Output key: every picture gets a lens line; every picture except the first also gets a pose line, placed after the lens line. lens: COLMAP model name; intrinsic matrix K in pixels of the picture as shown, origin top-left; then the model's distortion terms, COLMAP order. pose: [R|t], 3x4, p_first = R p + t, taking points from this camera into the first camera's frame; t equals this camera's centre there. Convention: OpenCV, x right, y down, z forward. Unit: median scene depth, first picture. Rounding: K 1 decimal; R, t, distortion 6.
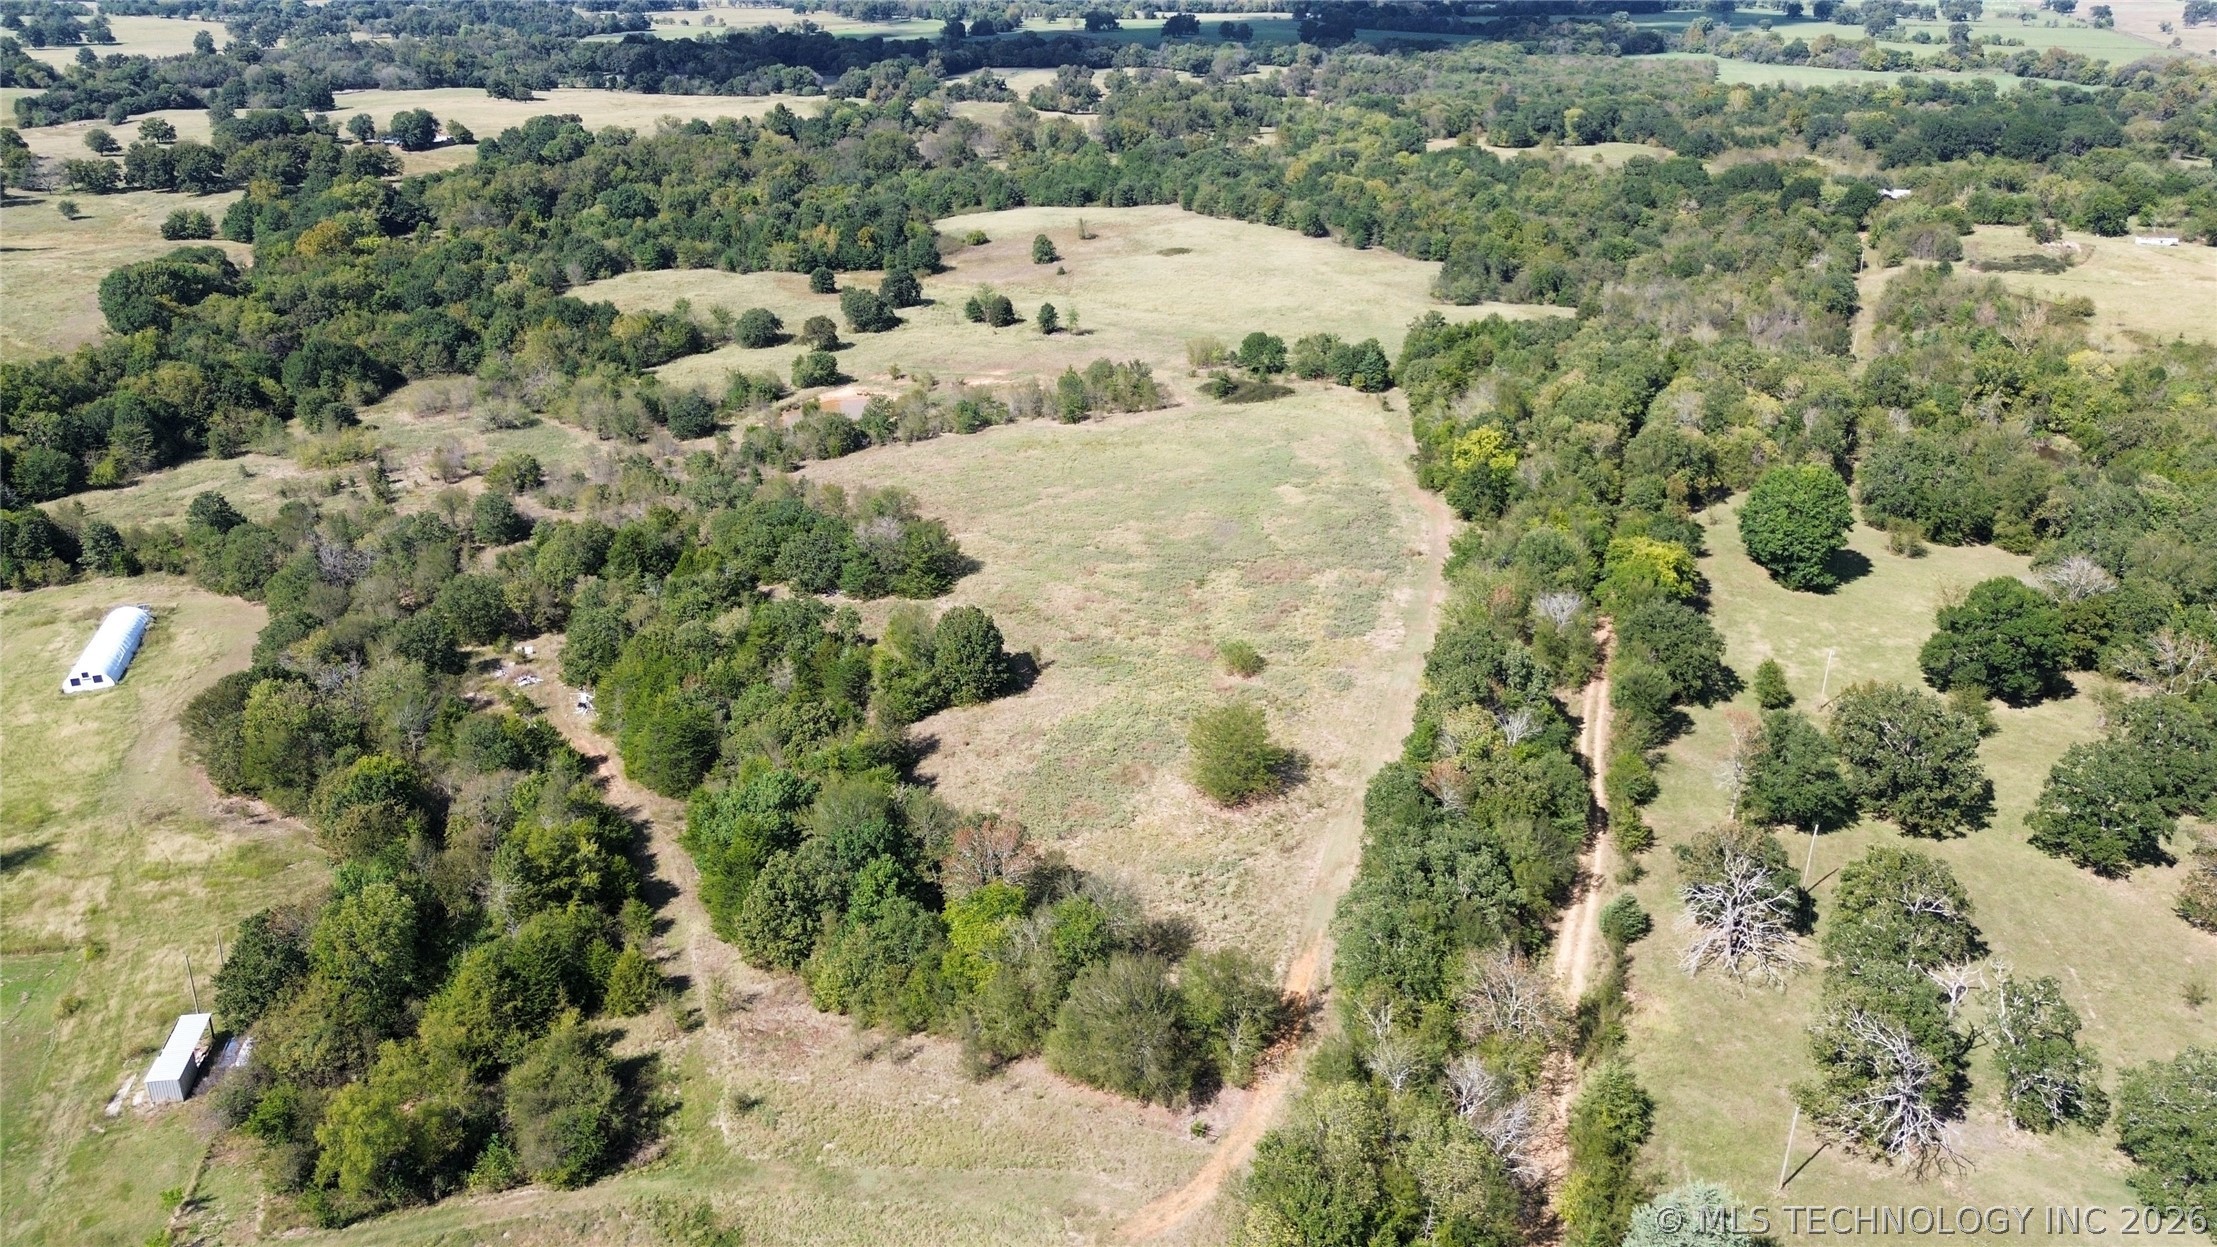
lens RADIAL K [[1567.0, 0, 1106.9], [0, 1567.0, 647.6], [0, 0, 1]] dist [0.054068, -0.047871]
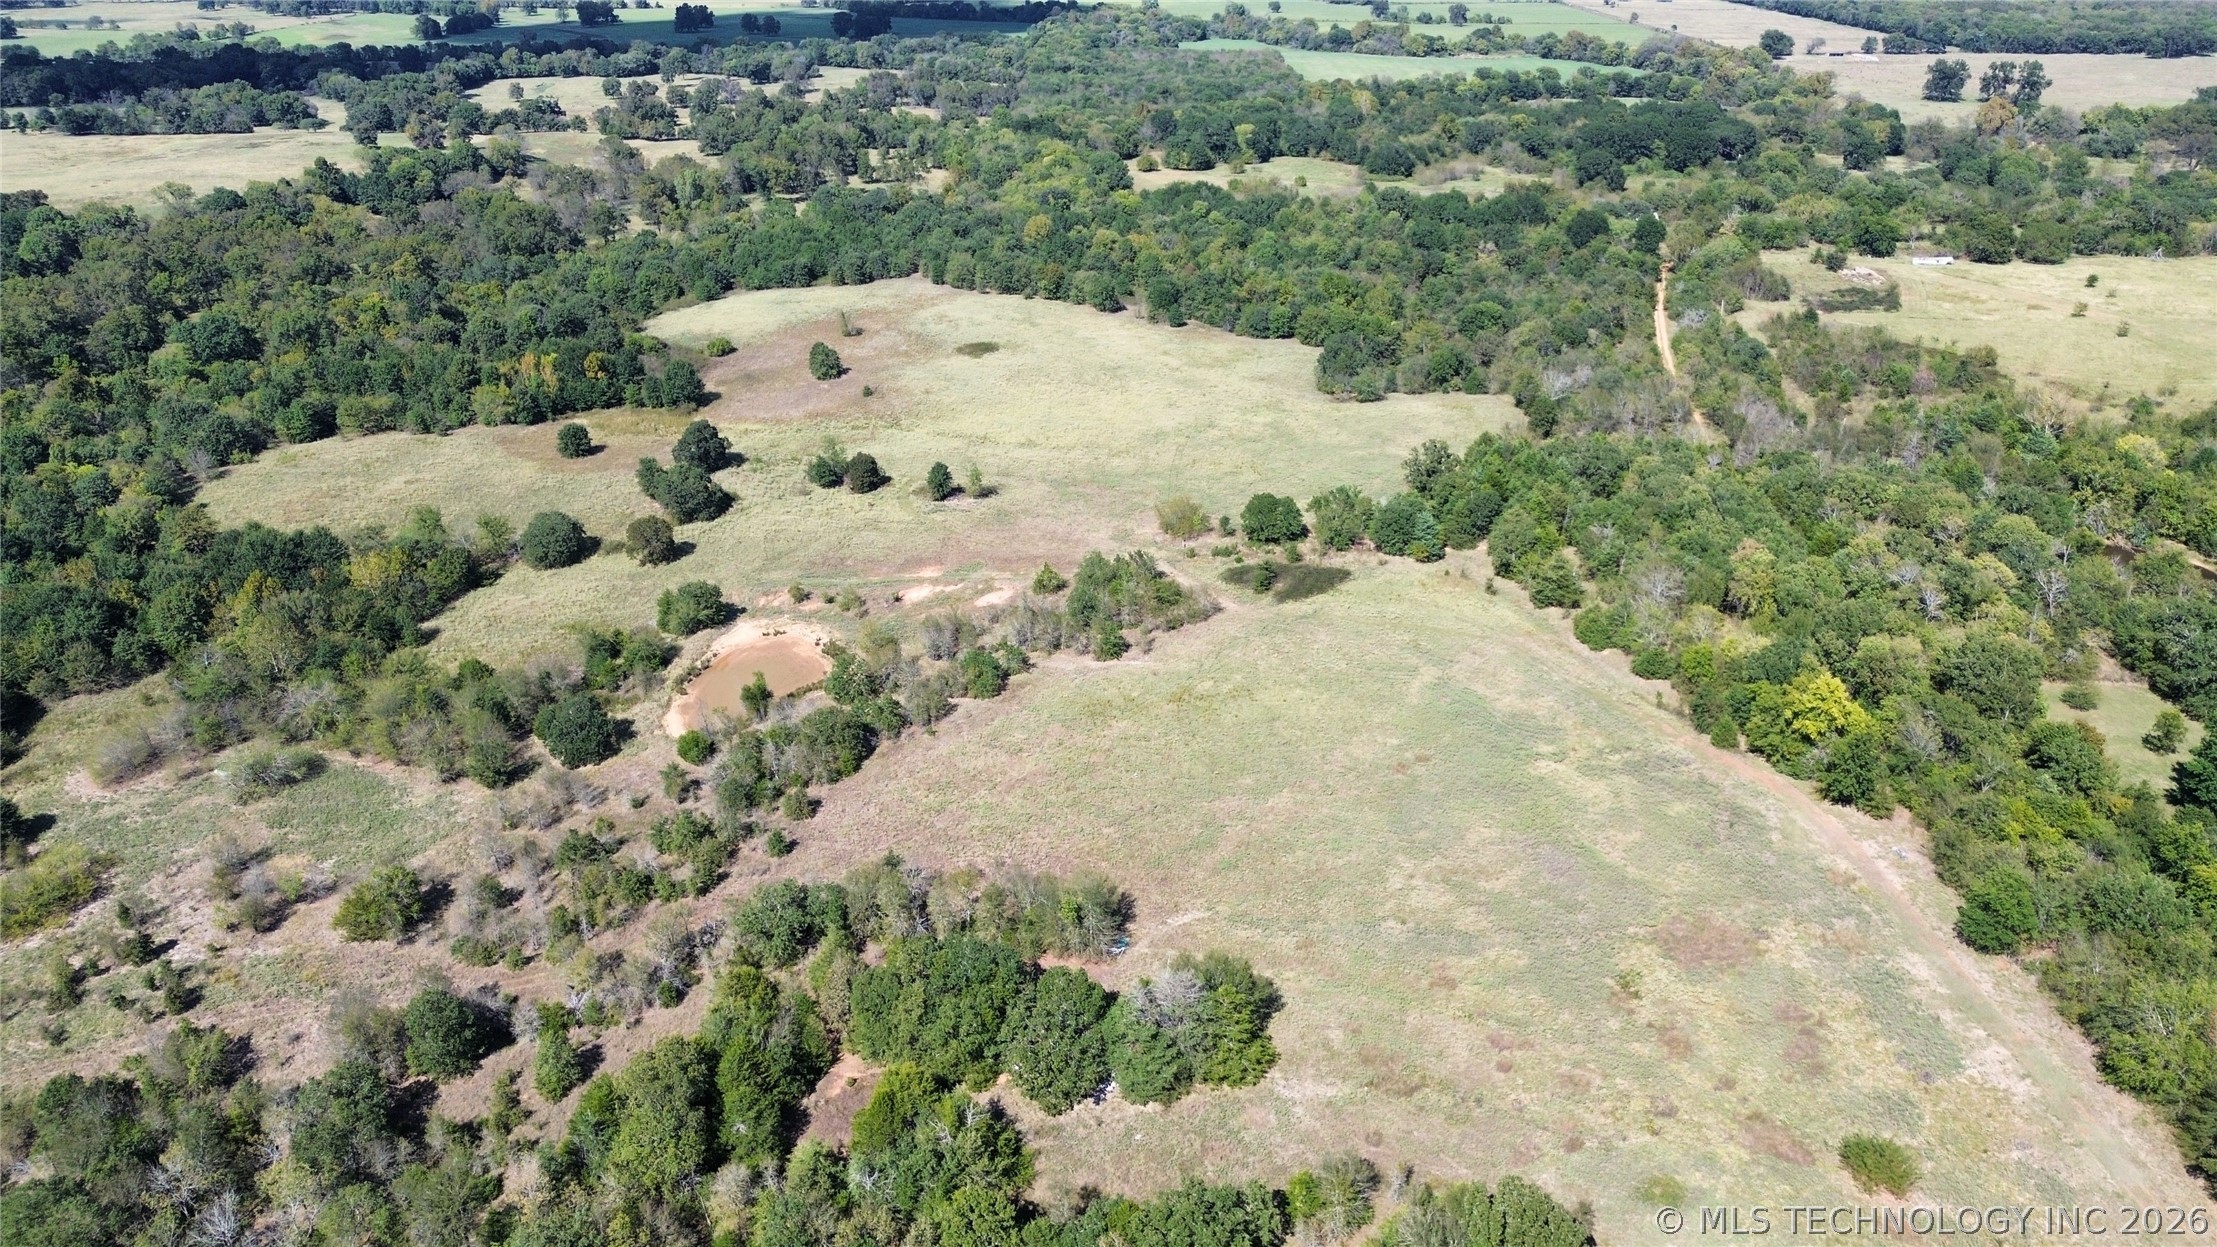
lens RADIAL K [[1576.0, 0, 1108.5], [0, 1576.0, 623.5], [0, 0, 1]] dist [0.057957, -0.054179]
pose [[0.943214, -0.141578, 0.300506, -0.162322], [0.140274, 0.989771, 0.026028, -0.116065], [-0.301117, 0.017603, 0.953425, 0.172918]]
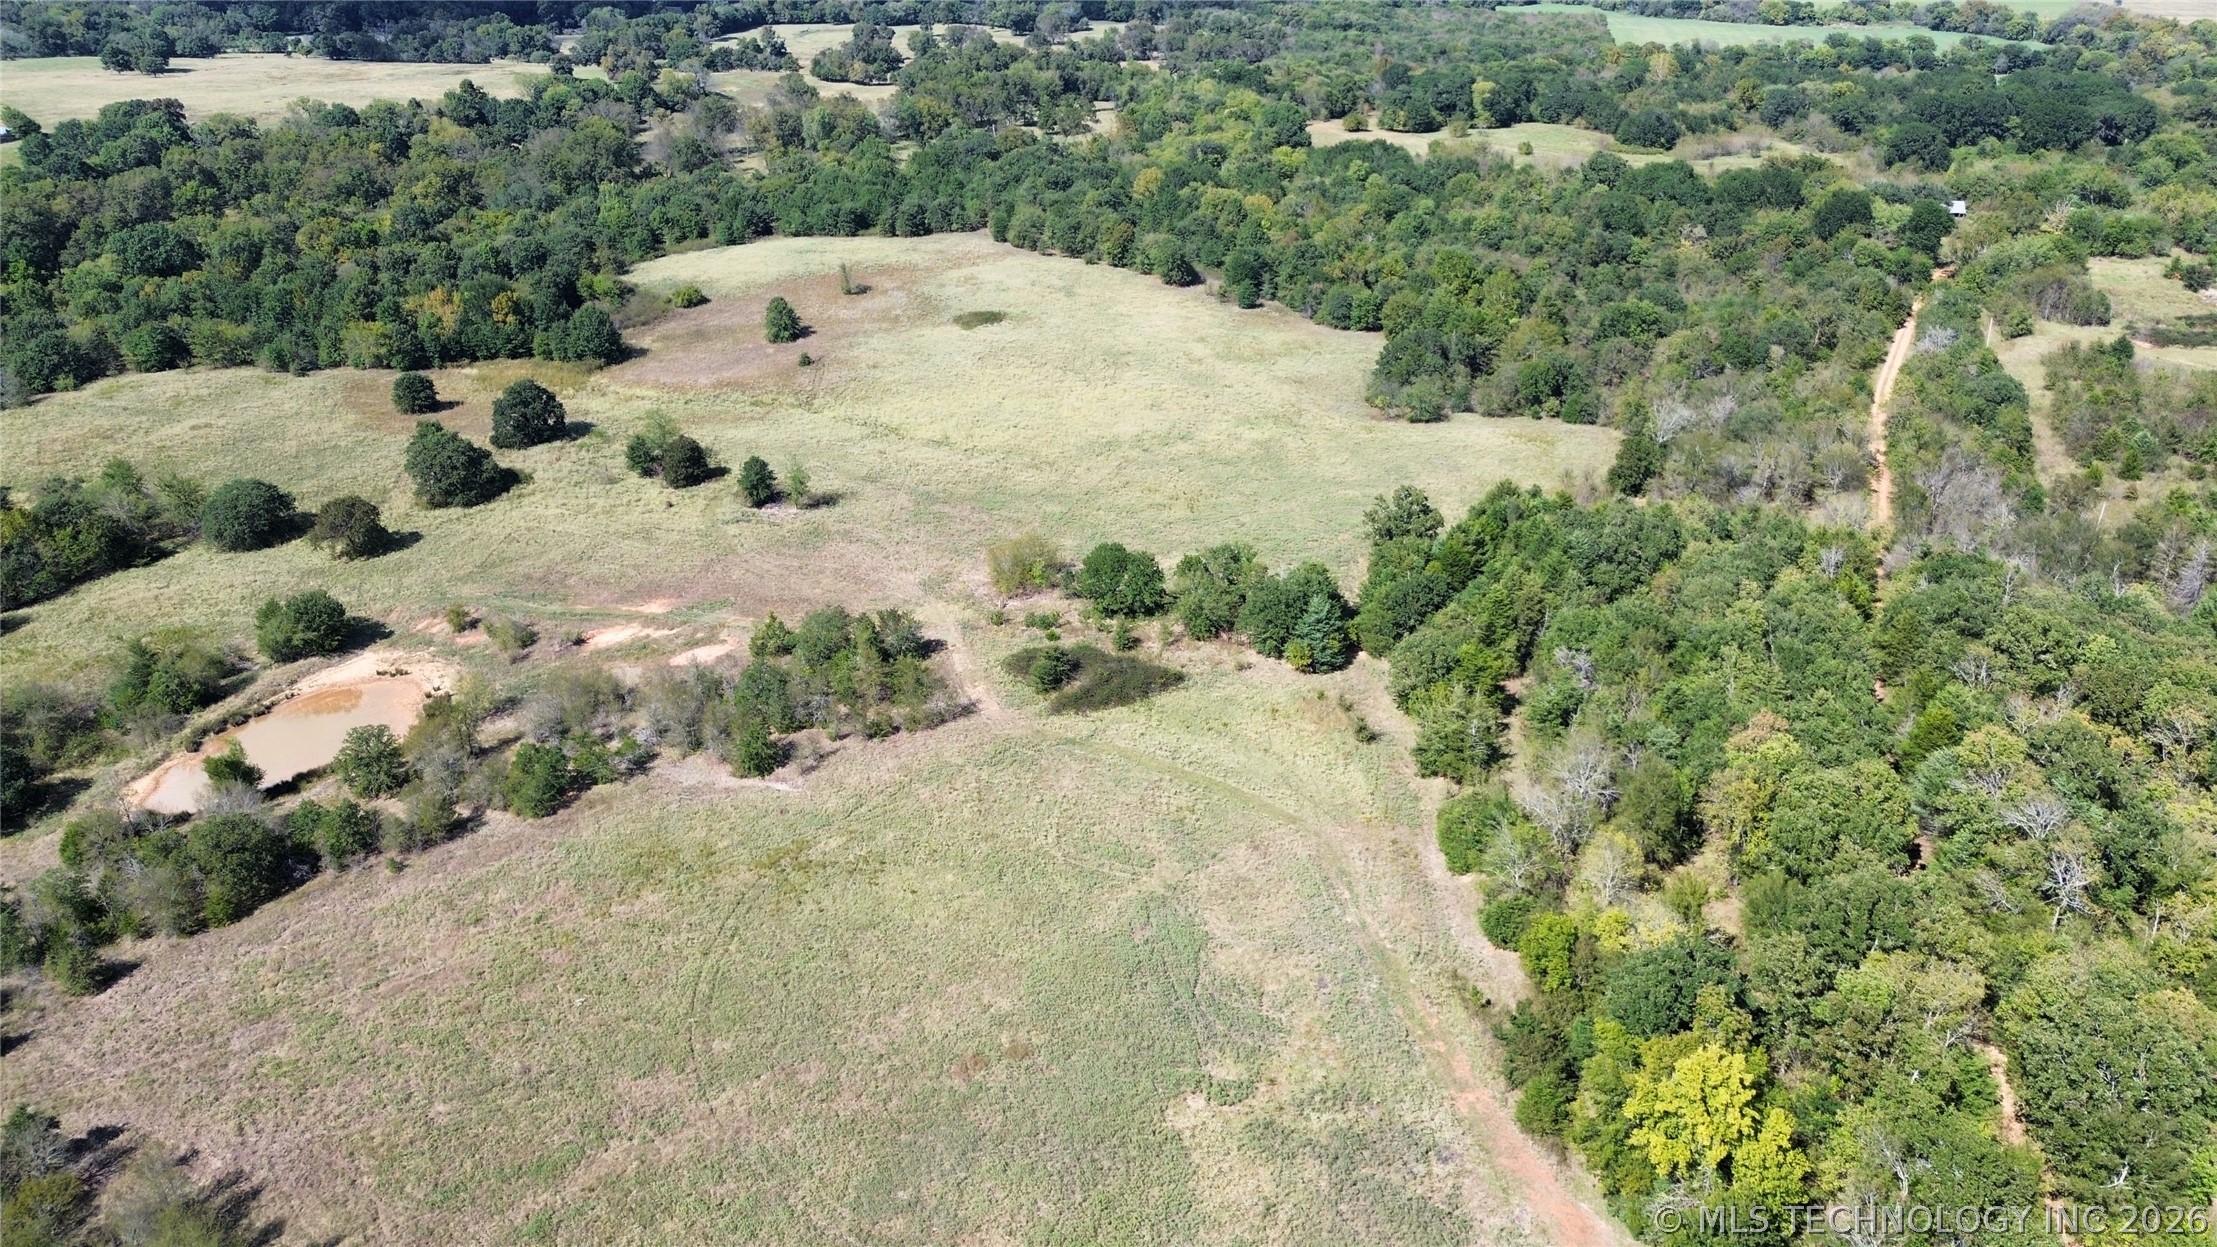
lens RADIAL K [[1588.1, 0, 1108.6], [0, 1588.1, 594.1], [0, 0, 1]] dist [0.065310, -0.065258]
pose [[0.994922, -0.038843, 0.092854, 0.029439], [0.039165, 0.999231, -0.001649, -0.126533], [-0.092719, 0.005278, 0.995678, 0.303036]]
